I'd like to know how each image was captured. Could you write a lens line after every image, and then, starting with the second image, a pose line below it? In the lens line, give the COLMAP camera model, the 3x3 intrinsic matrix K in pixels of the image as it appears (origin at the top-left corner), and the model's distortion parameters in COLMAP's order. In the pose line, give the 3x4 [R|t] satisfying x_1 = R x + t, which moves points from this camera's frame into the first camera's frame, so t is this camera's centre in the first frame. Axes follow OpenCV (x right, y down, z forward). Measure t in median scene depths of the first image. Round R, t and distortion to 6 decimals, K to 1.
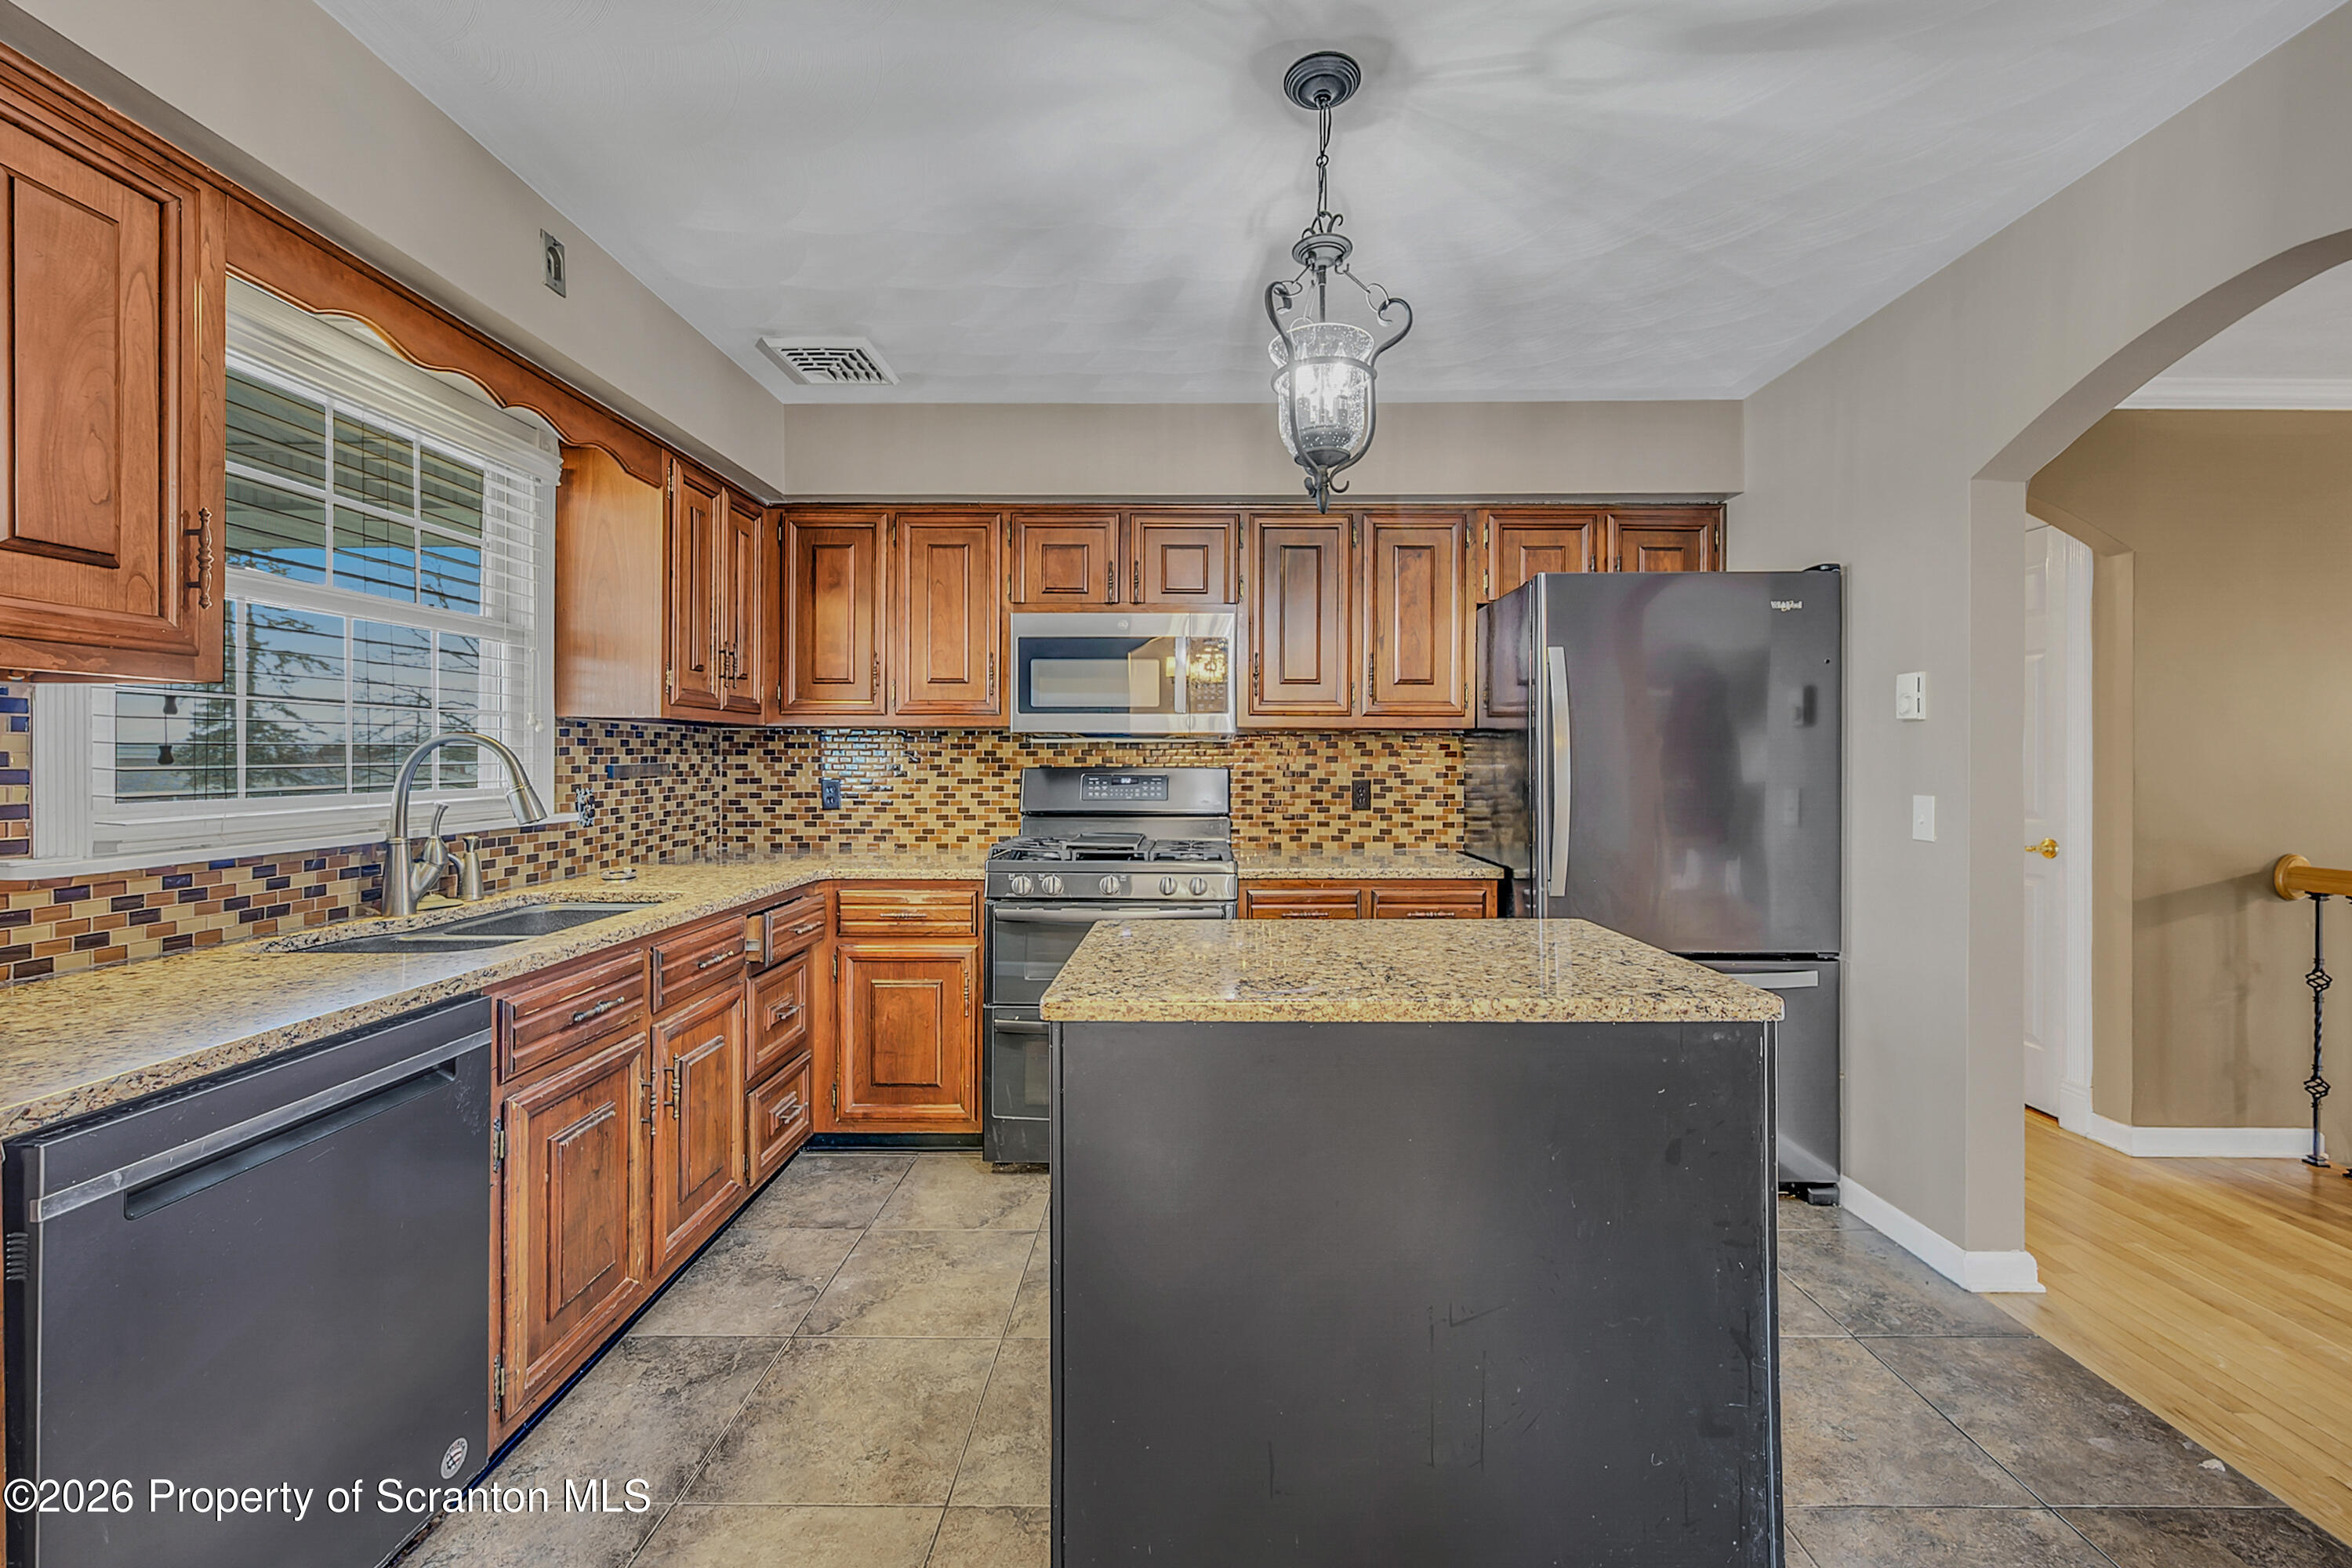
lens RADIAL K [[926.8, 0, 1203.0], [0, 926.8, 763.0], [0, 0, 1]] dist [-0.006910, 0.000065]
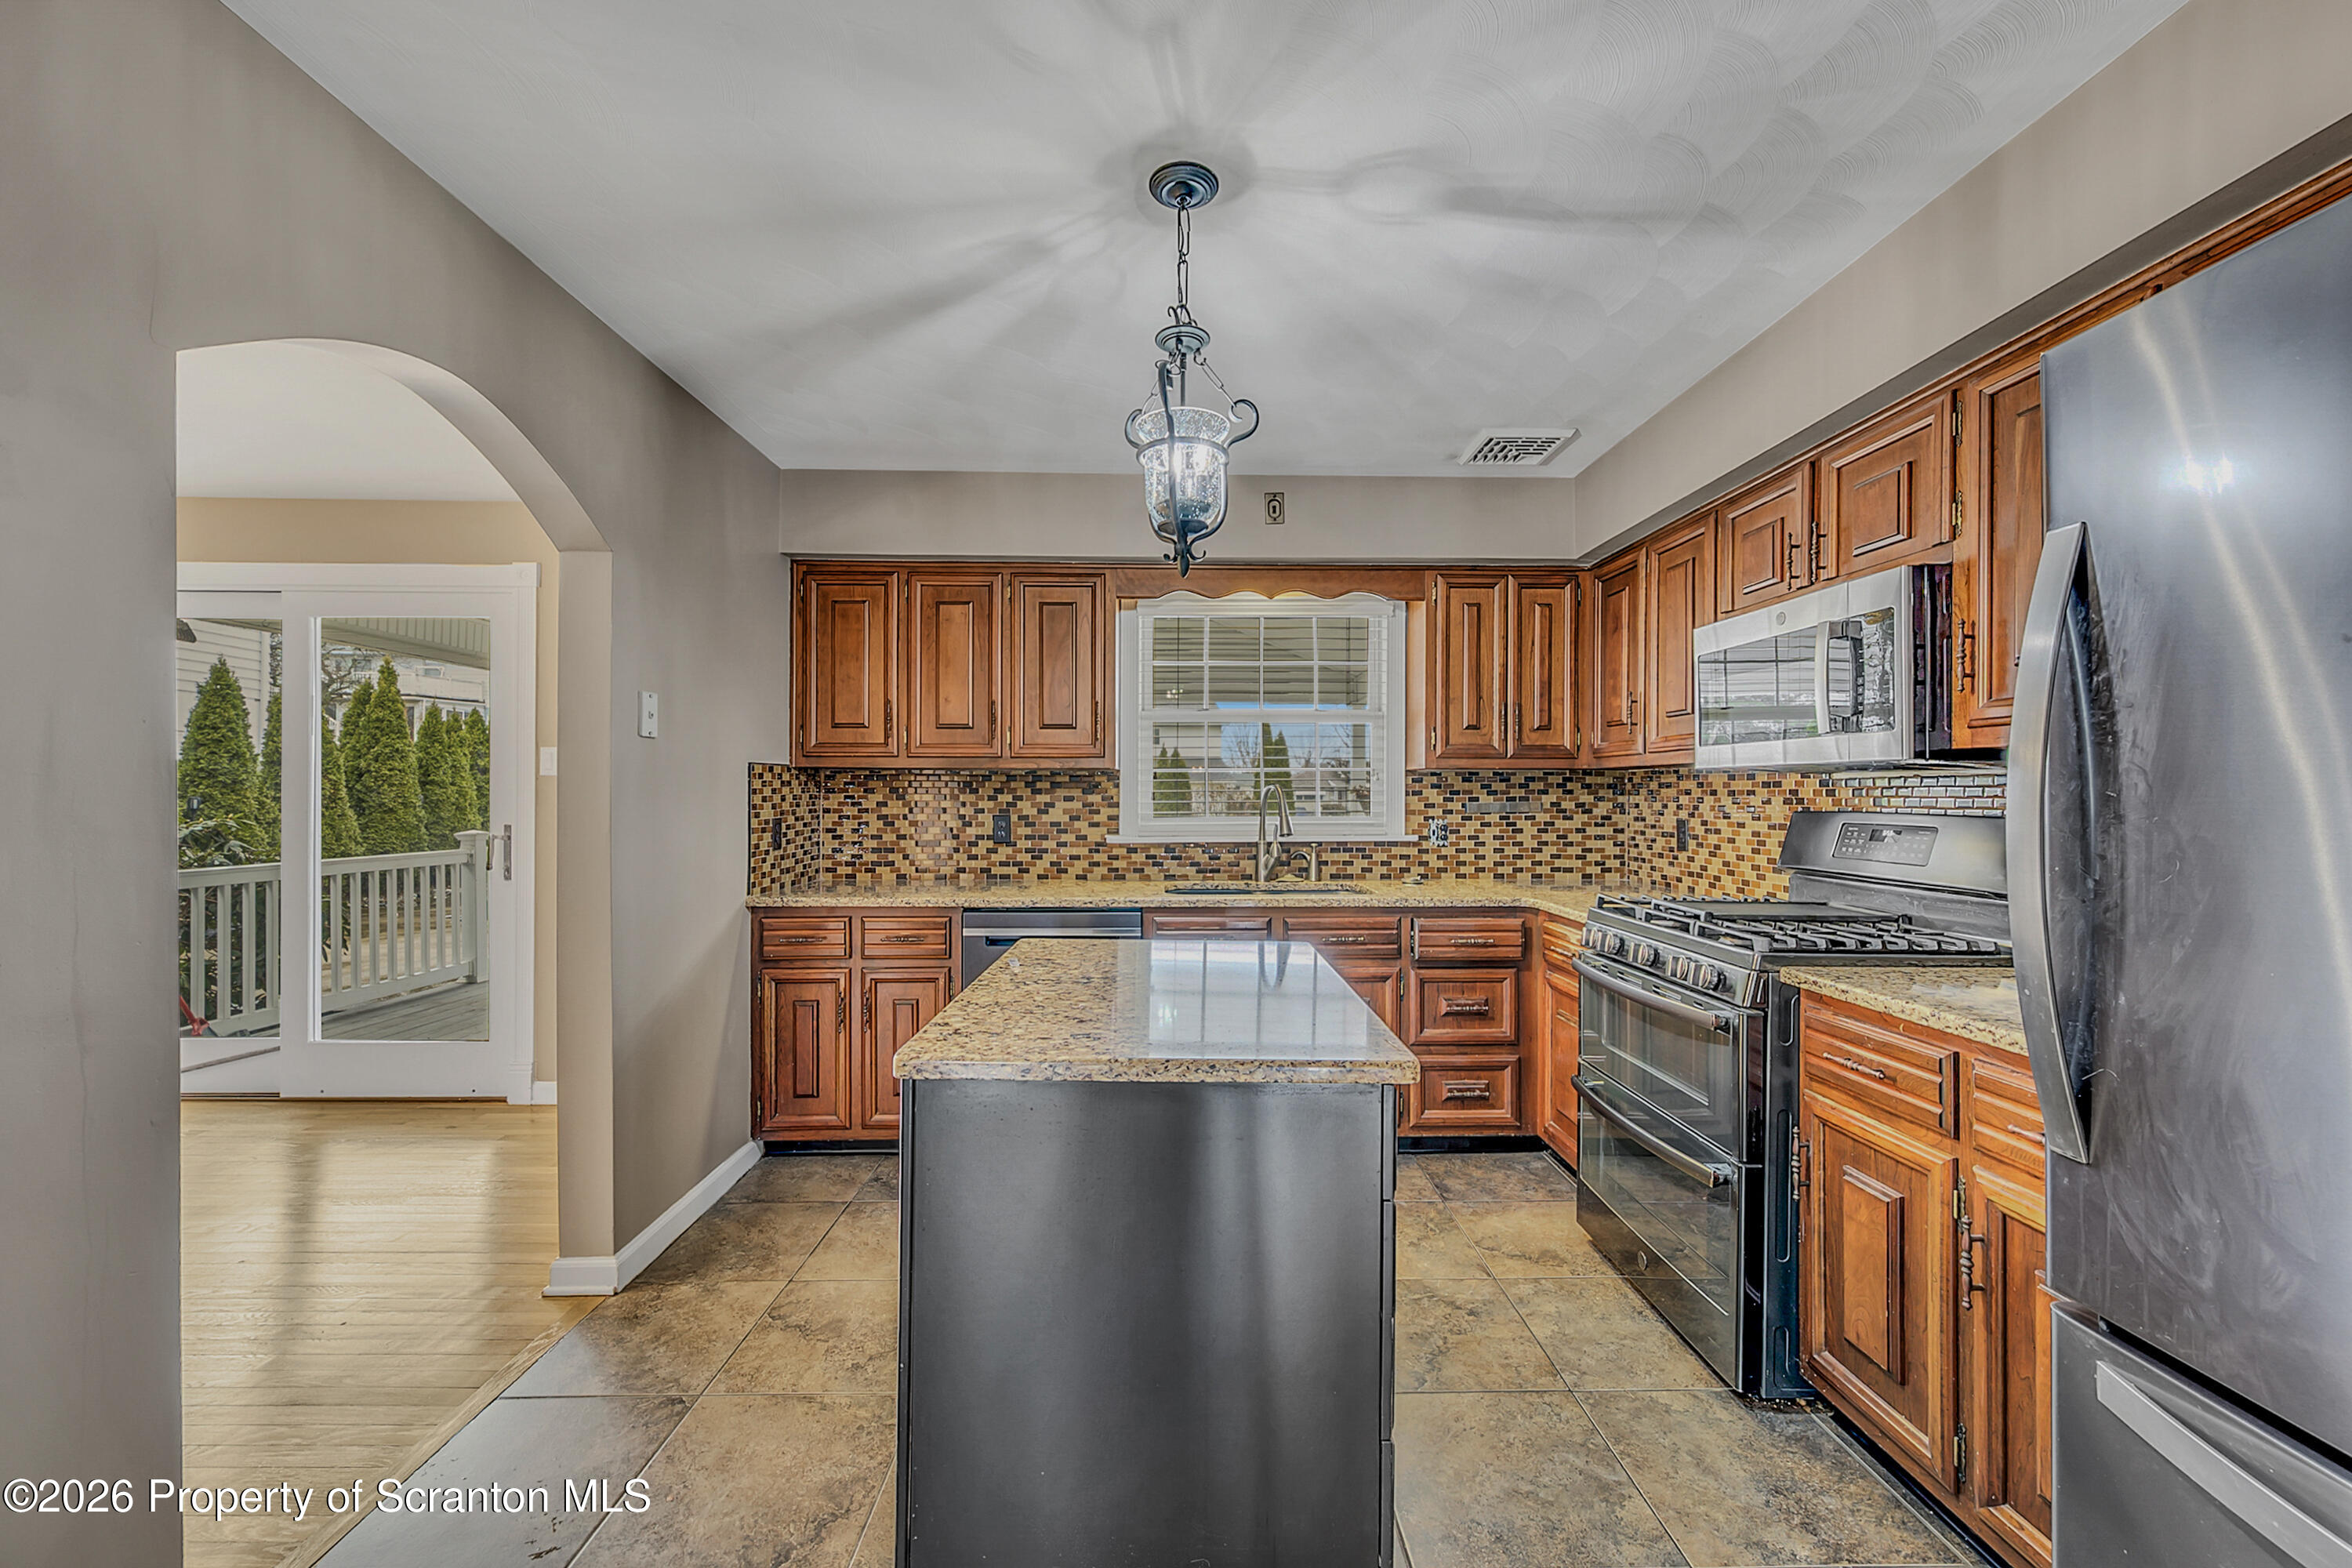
lens RADIAL K [[926.8, 0, 1178.8], [0, 926.8, 789.4], [0, 0, 1]] dist [-0.006910, 0.000065]
pose [[0.015436, -0.004851, -0.999869, 0.639247], [-0.005326, 0.999974, -0.004934, -0.007531], [0.999867, 0.005402, 0.015410, 0.511332]]
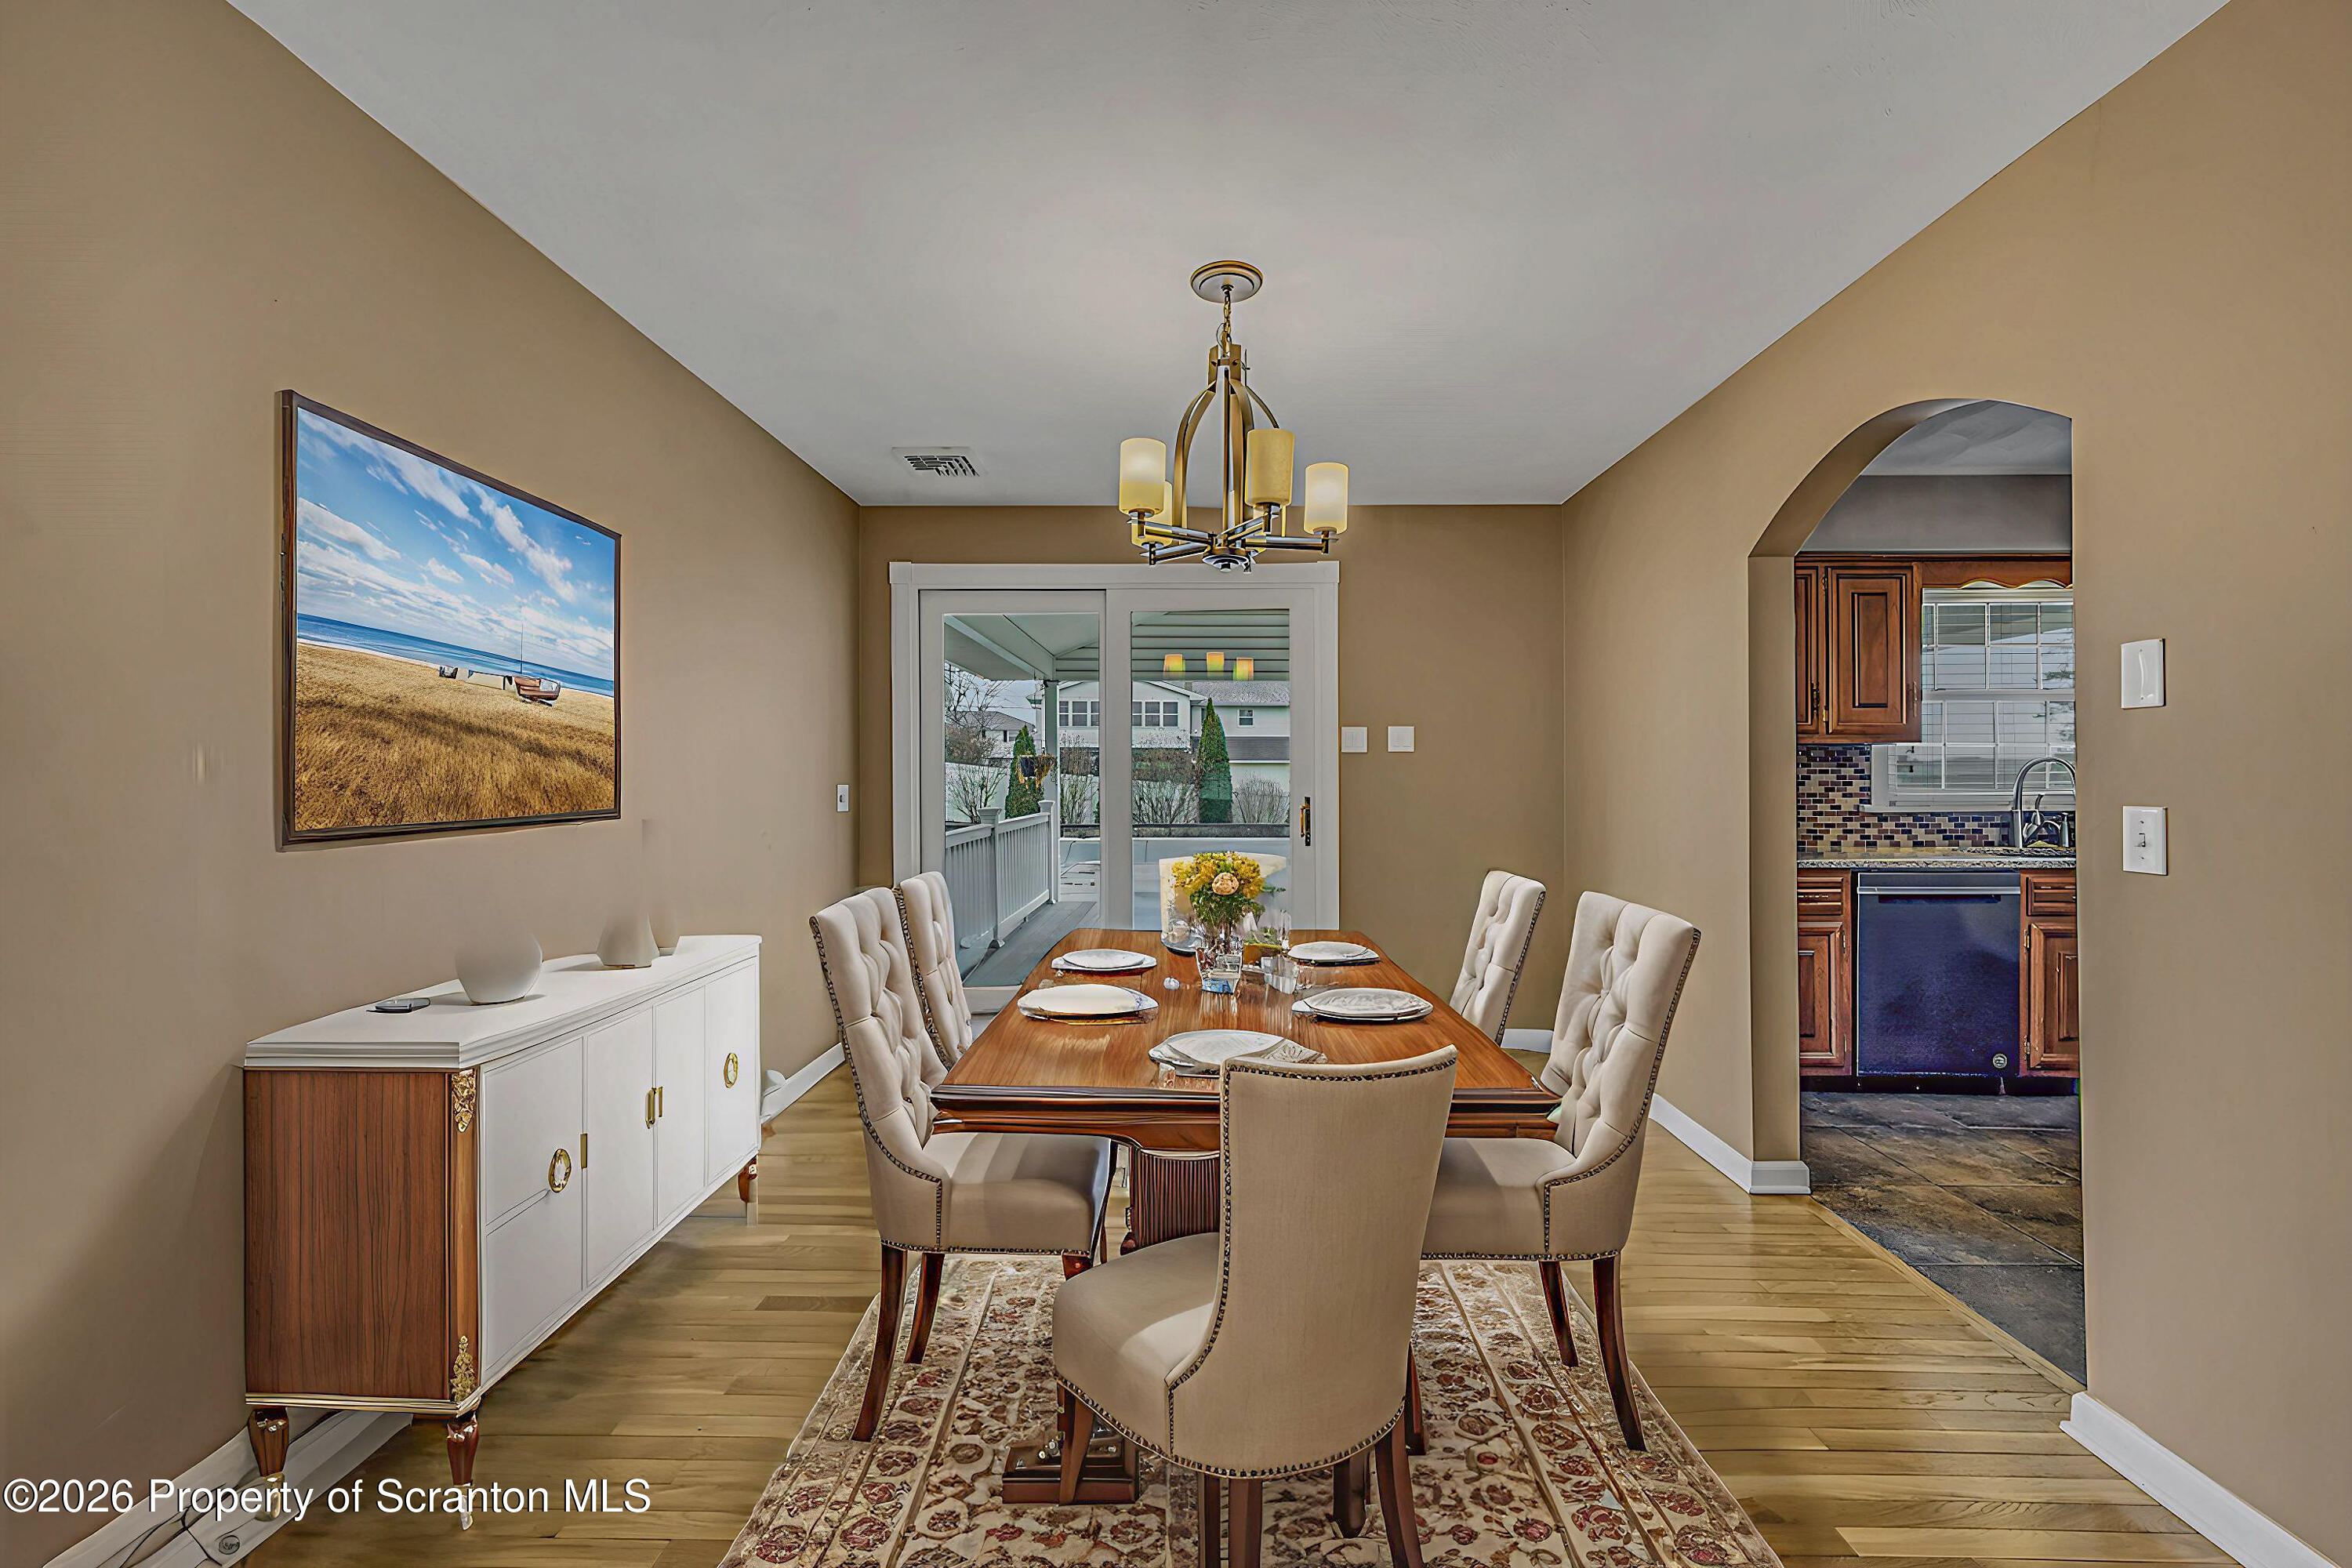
lens RADIAL K [[930.4, 0, 1181.0], [0, 930.4, 770.9], [0, 0, 1]] dist [0.001585, 0.000211]
pose [[-0.028569, -0.003413, -0.999586, 0.782192], [-0.003165, 0.999989, -0.003324, 0.005508], [0.999587, 0.003068, -0.028580, -0.496759]]
